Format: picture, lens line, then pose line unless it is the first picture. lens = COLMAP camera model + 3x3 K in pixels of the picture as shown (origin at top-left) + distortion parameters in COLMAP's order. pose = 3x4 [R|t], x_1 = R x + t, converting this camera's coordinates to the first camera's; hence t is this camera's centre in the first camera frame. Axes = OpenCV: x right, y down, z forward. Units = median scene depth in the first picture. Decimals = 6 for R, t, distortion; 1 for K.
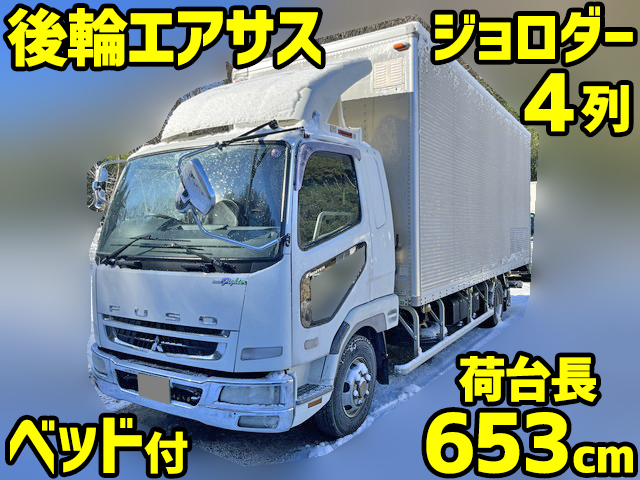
lens RADIAL K [[482.8, 0, 321.4], [0, 482.8, 240.9], [0, 0, 1]] dist [0.066978, -0.094168]
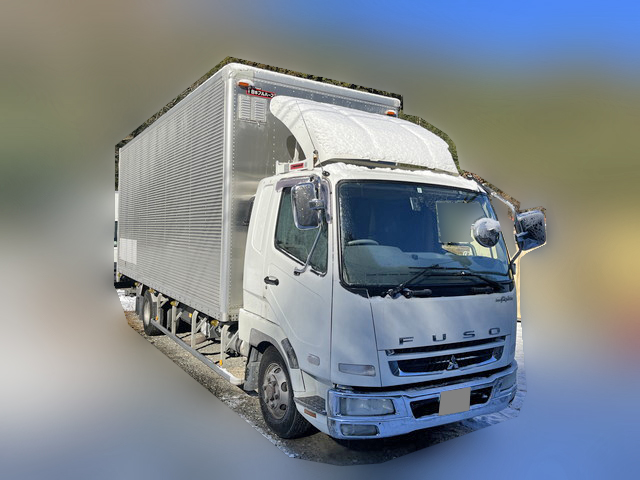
lens RADIAL K [[482.8, 0, 319.5], [0, 482.8, 237.9], [0, 0, 1]] dist [0.066978, -0.094168]
pose [[0.451542, 0.018903, 0.892050, -1.468740], [-0.012916, 0.999809, -0.014649, -0.053233], [-0.892156, -0.004907, 0.451700, 0.767709]]
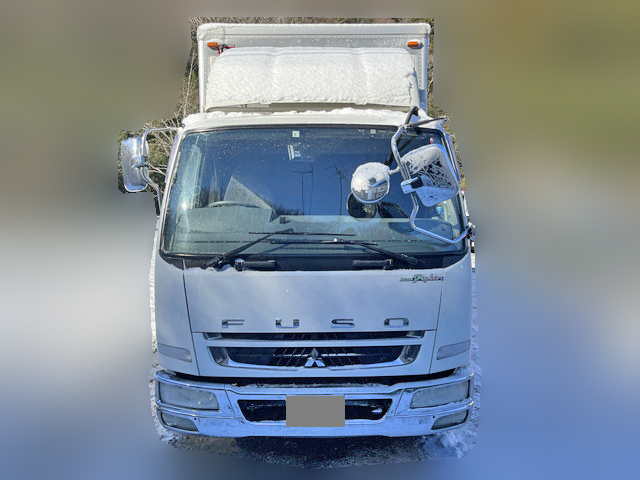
lens RADIAL K [[482.8, 0, 323.4], [0, 482.8, 239.7], [0, 0, 1]] dist [0.066978, -0.094168]
pose [[0.841206, -0.022654, 0.540241, -0.768771], [0.008743, 0.999561, 0.028301, -0.016289], [-0.540645, -0.019084, 0.841034, 0.290944]]
